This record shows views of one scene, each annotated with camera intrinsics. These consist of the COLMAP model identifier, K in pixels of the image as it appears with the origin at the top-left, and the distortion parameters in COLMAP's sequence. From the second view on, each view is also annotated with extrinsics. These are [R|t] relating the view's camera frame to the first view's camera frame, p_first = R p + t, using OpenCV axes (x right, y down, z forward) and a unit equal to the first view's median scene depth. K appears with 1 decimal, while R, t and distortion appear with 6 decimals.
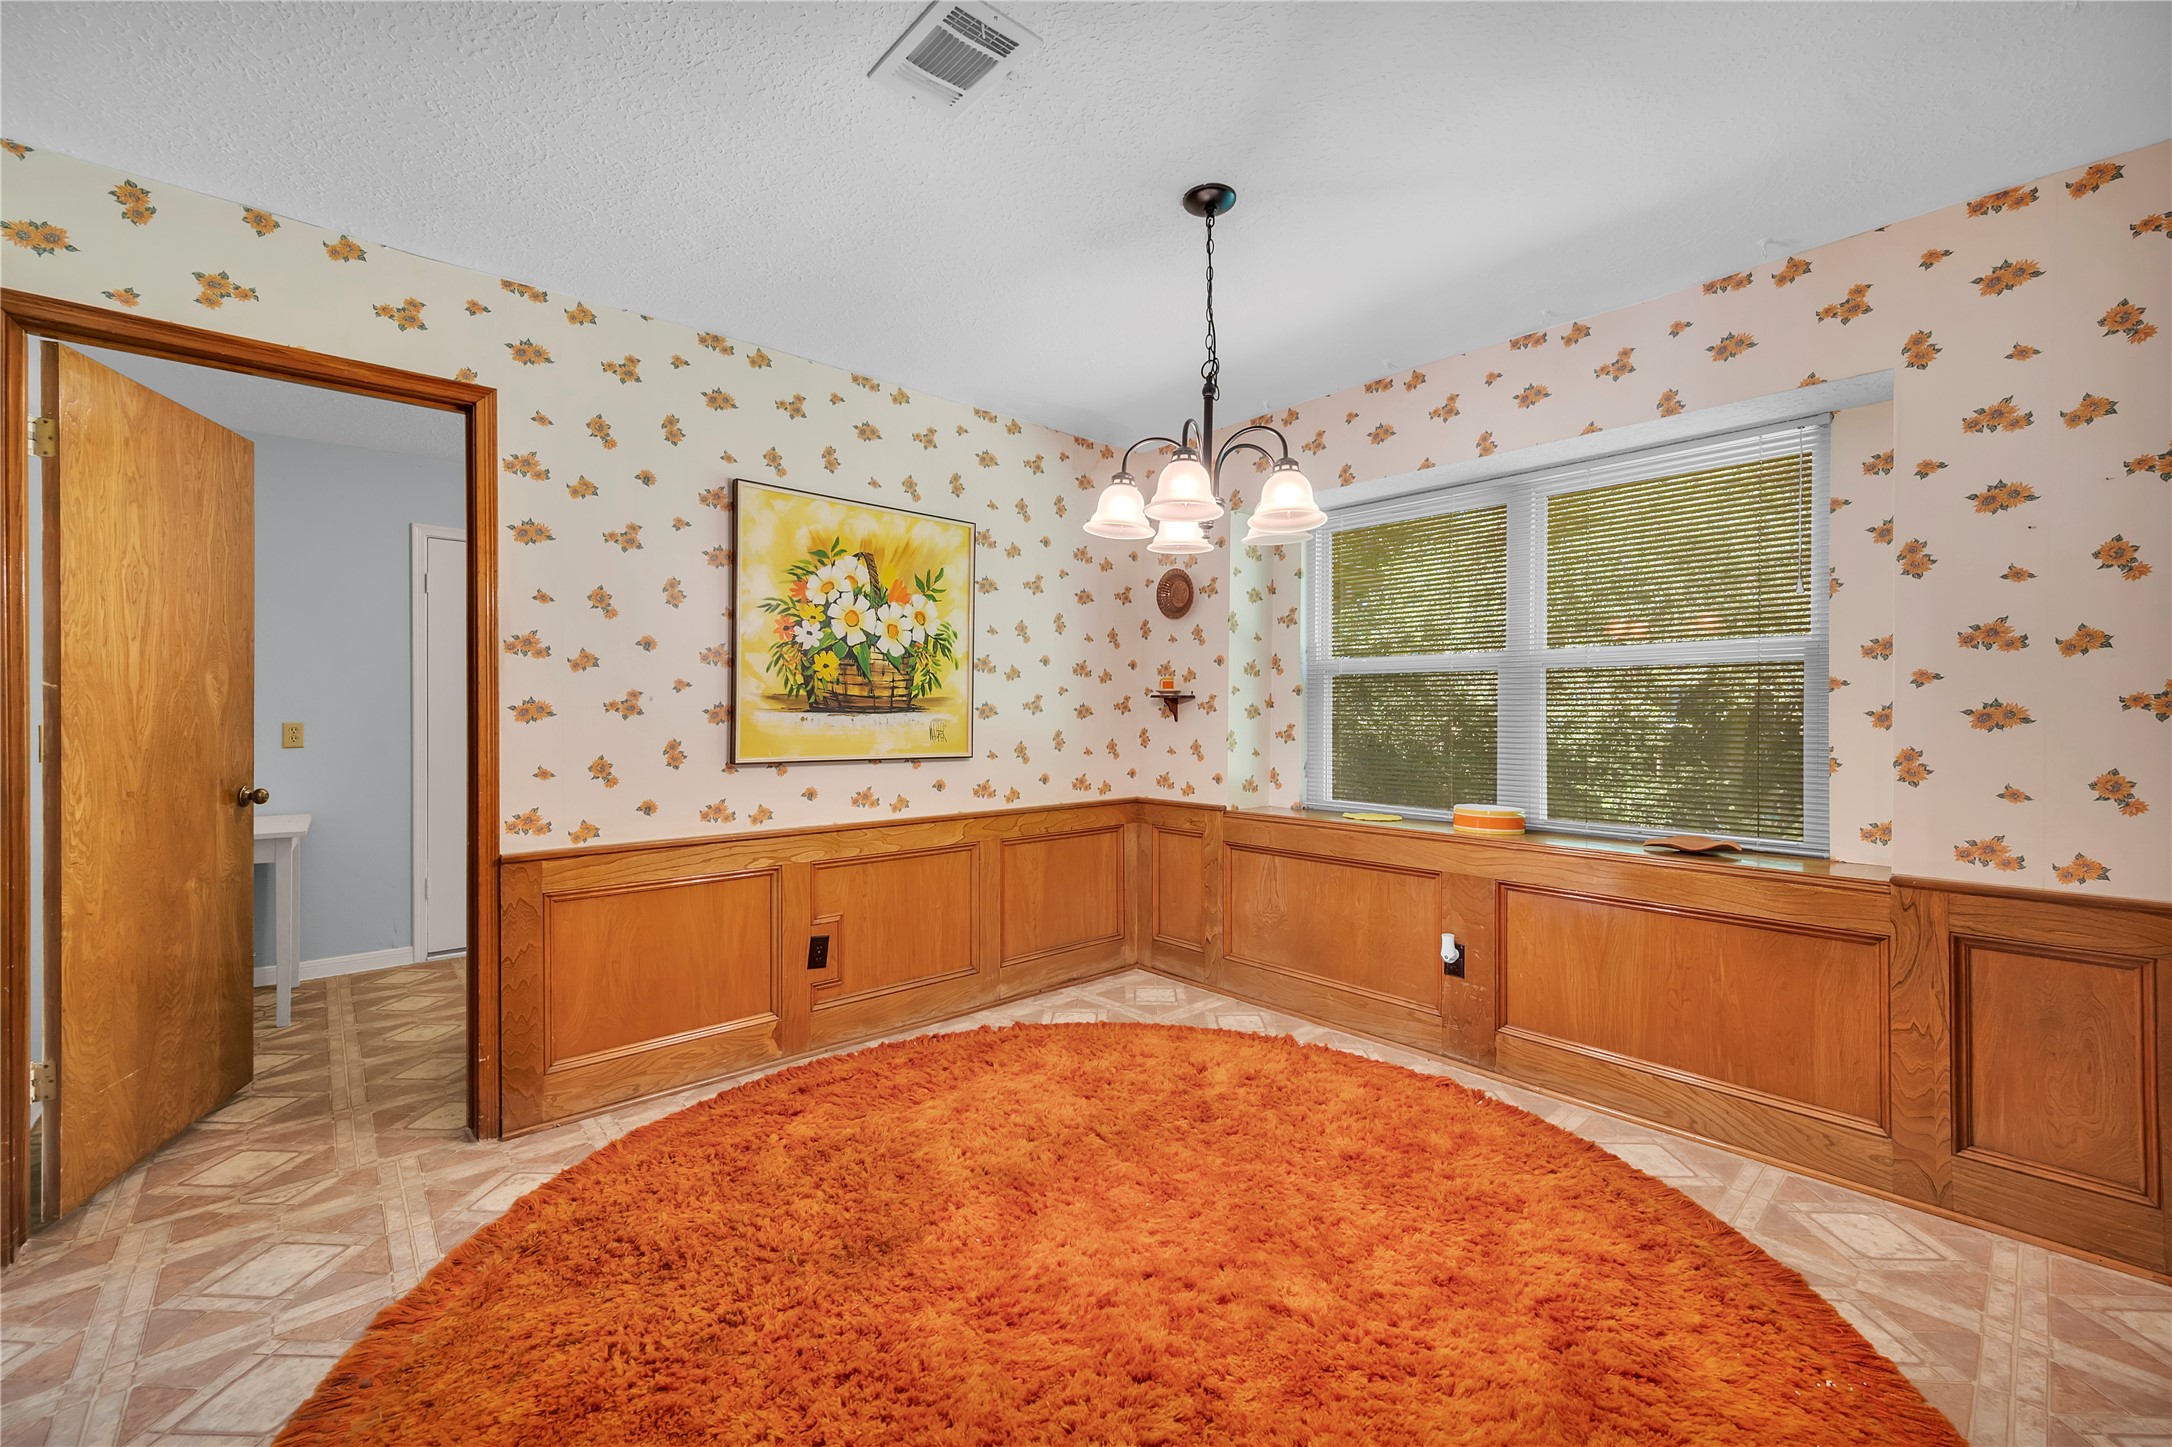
lens RADIAL K [[864.0, 0, 1085.0], [0, 864.0, 717.0], [0, 0, 1]] dist [-0.002806, 0.000204]
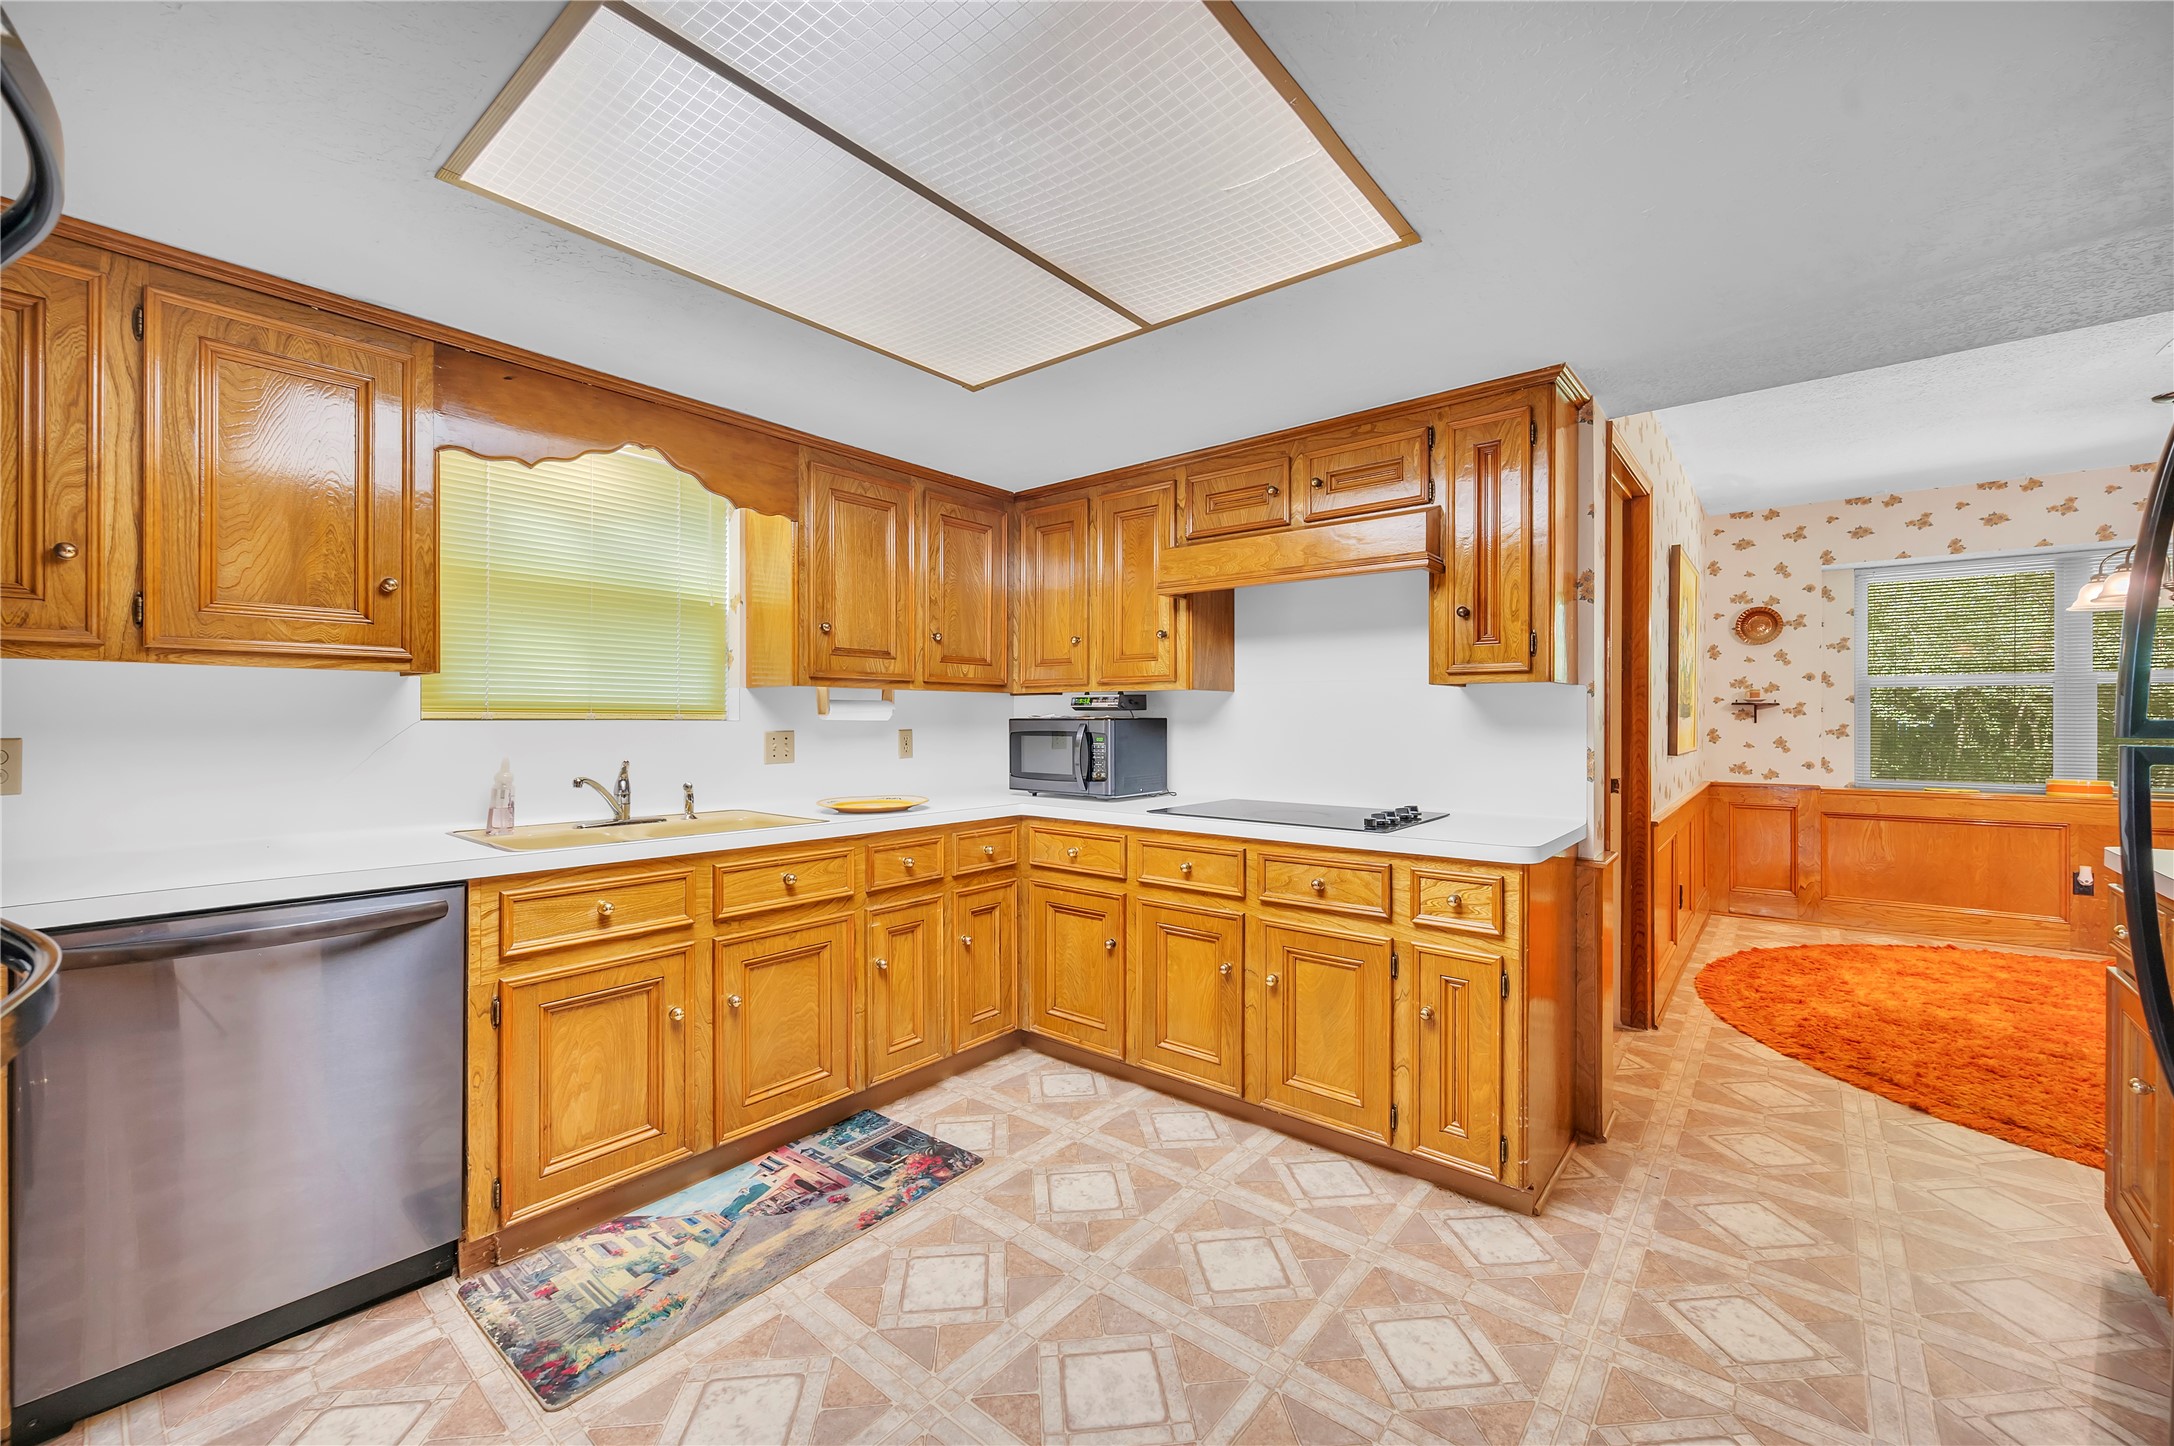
lens RADIAL K [[864.8, 0, 1087.3], [0, 864.8, 720.7], [0, 0, 1]] dist [-0.002806, 0.000204]
pose [[0.987686, -0.005493, 0.156350, -1.140995], [0.005756, 0.999983, -0.001230, -0.002519], [-0.156340, 0.002115, 0.987701, -0.139413]]
